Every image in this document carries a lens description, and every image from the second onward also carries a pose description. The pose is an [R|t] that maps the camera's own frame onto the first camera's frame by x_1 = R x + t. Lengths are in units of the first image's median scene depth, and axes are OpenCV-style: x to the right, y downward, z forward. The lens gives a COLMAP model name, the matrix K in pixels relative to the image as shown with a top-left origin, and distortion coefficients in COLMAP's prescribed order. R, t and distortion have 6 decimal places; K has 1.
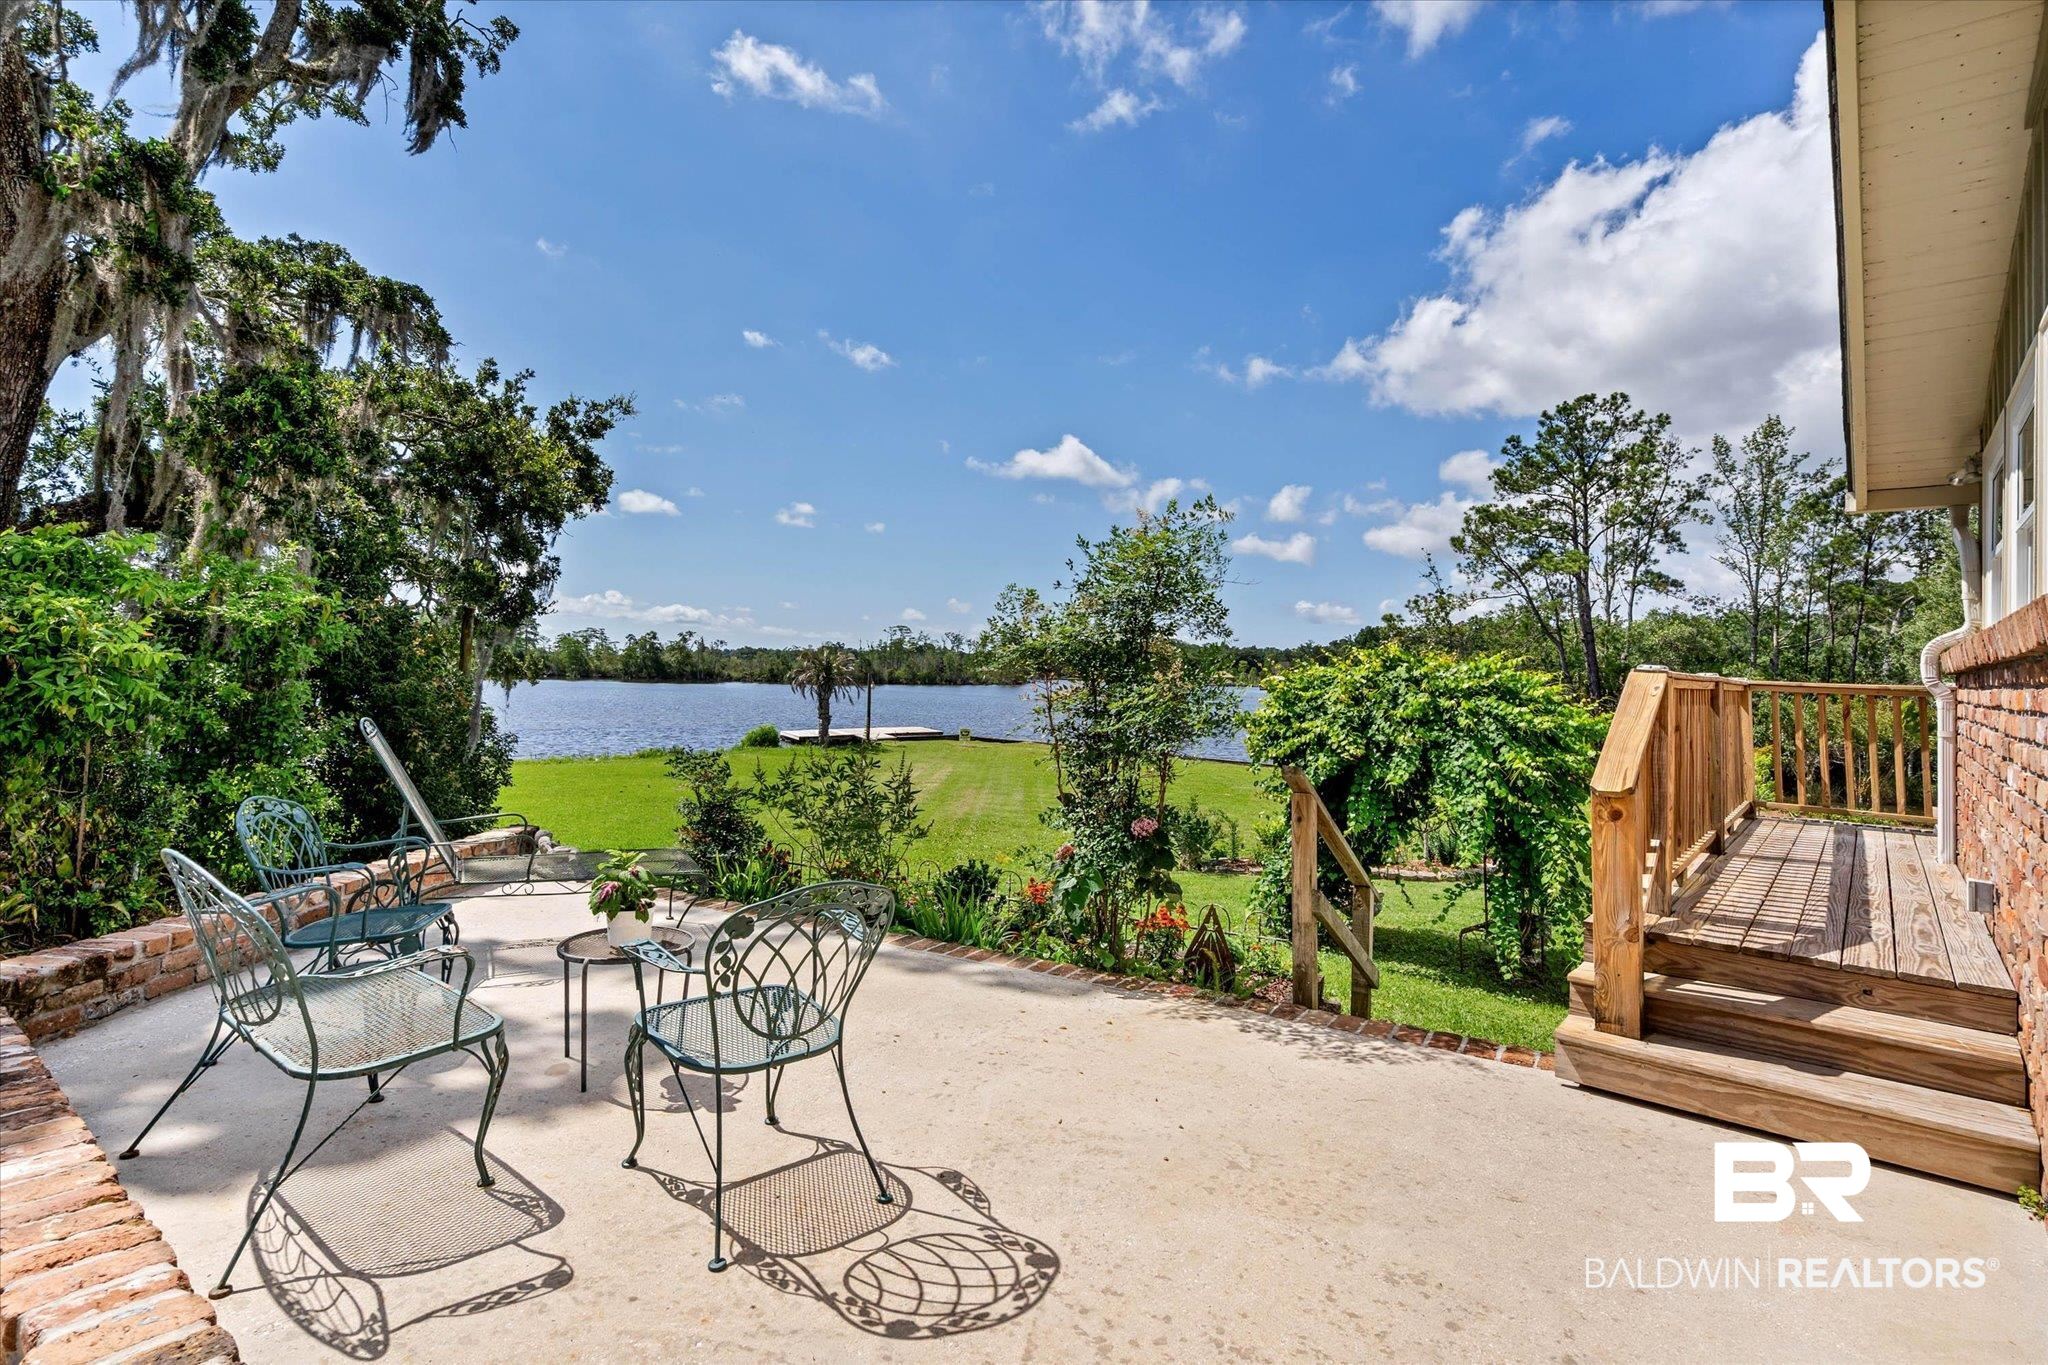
lens RADIAL K [[952.2, 0, 1015.5], [0, 952.2, 680.5], [0, 0, 1]] dist [-0.000347, -0.000386]
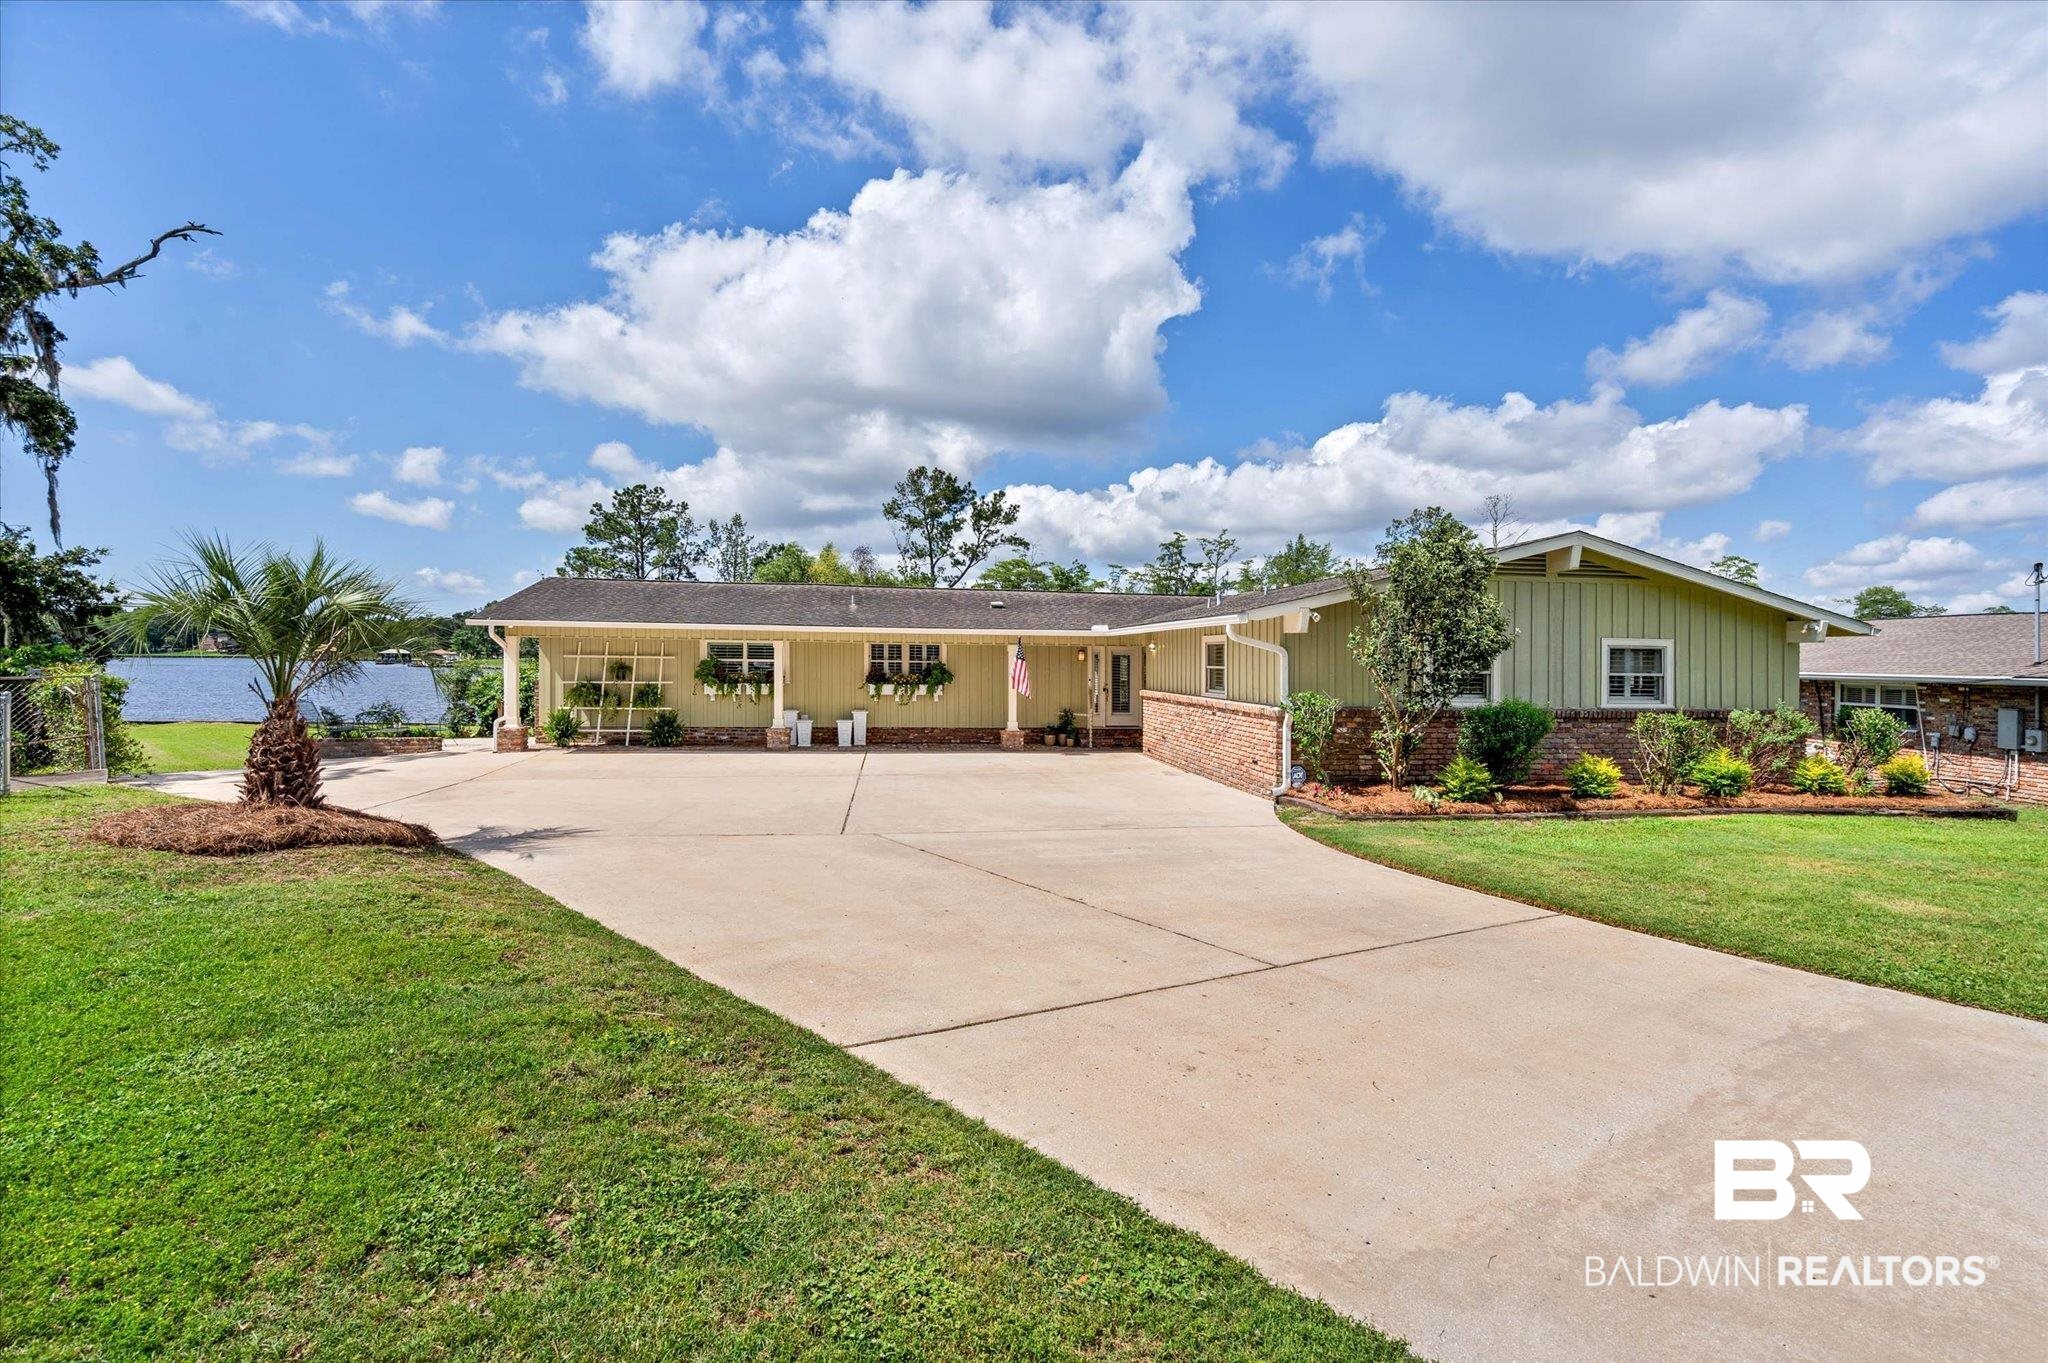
lens RADIAL K [[952.2, 0, 1015.5], [0, 952.2, 679.5], [0, 0, 1]] dist [-0.000347, -0.000386]
pose [[0.669346, -0.016191, 0.742774, -0.188060], [-0.001028, 0.999741, 0.022719, -0.002025], [-0.742950, -0.015970, 0.669157, -0.567931]]
